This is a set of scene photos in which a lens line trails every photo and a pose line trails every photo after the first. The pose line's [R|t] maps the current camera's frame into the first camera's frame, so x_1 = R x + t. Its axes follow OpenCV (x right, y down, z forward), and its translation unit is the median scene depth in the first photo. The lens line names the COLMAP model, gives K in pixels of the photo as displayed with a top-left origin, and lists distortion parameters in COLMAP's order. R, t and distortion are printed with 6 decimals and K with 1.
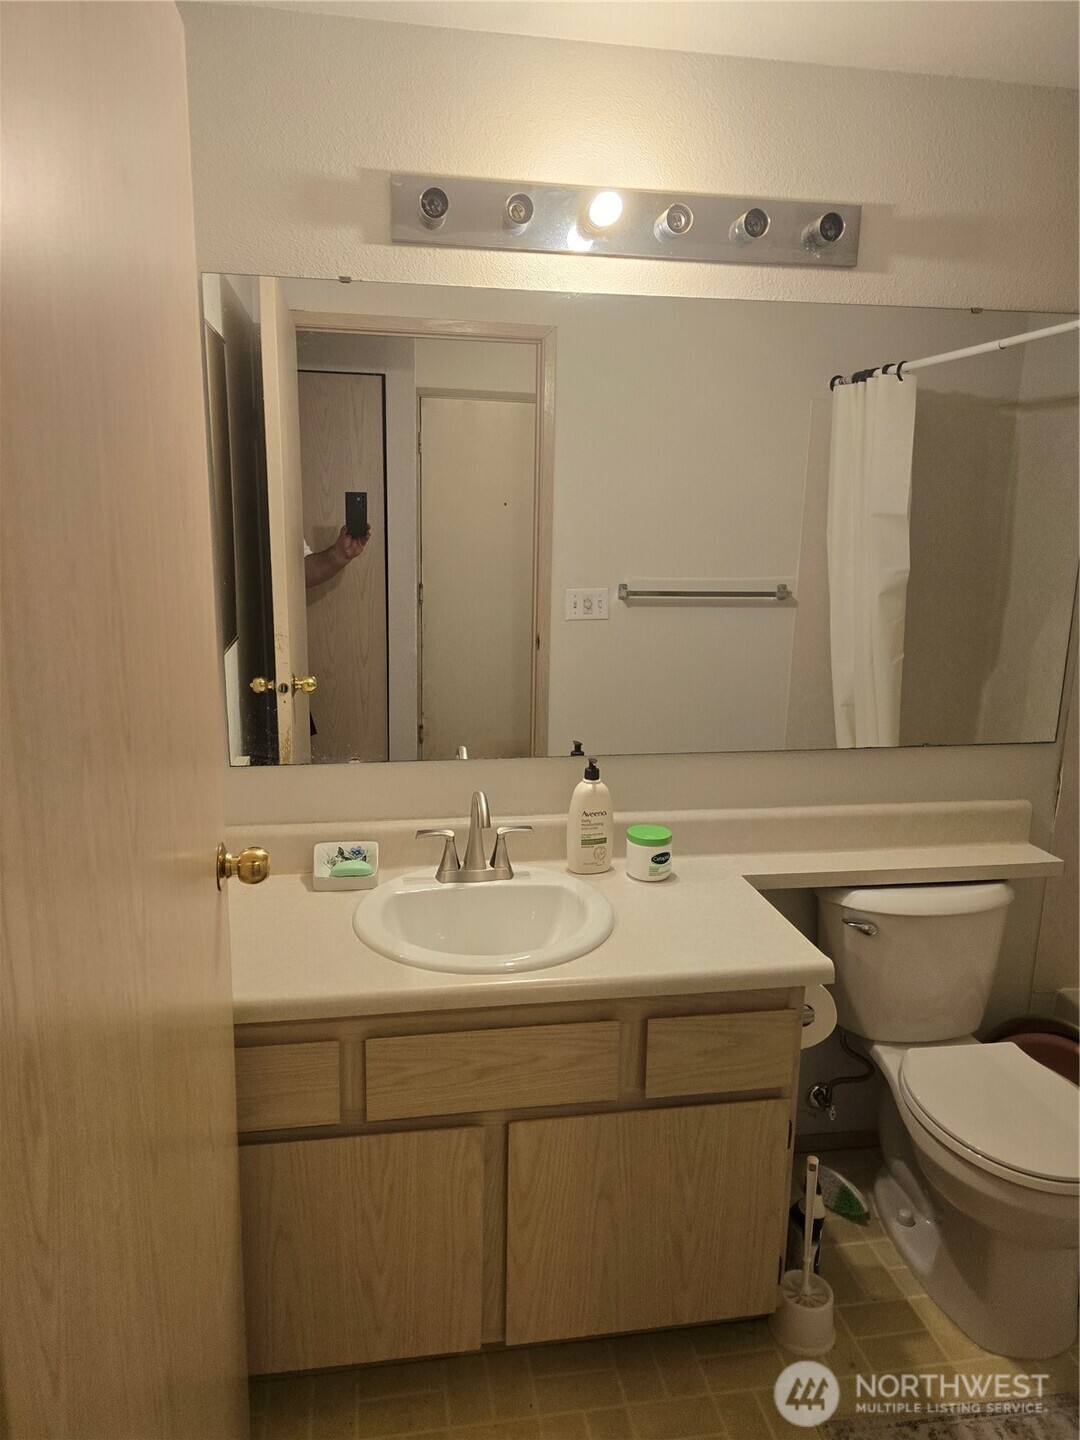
lens RADIAL K [[963.2, 0, 522.5], [0, 963.2, 725.9], [0, 0, 1]] dist [0.096946, -0.095711]
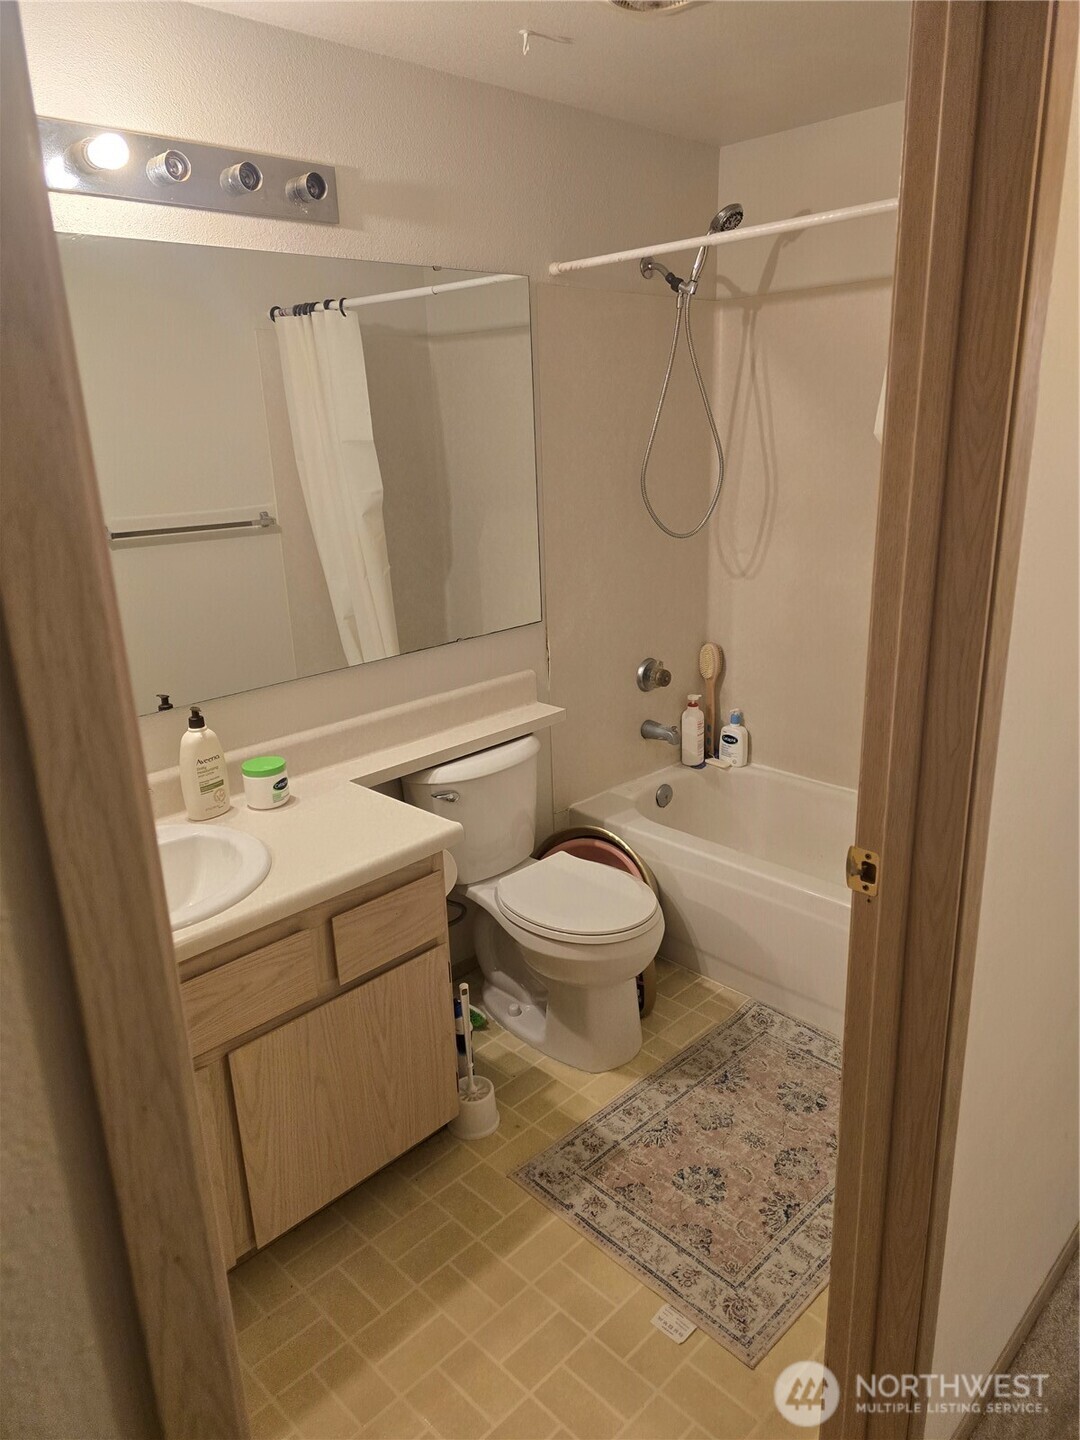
lens RADIAL K [[963.2, 0, 522.5], [0, 963.2, 725.9], [0, 0, 1]] dist [0.096946, -0.095711]
pose [[0.822733, -0.220360, 0.523977, -0.183859], [0.177154, 0.975291, 0.132000, -0.020944], [-0.540118, -0.015776, 0.841442, -0.051655]]
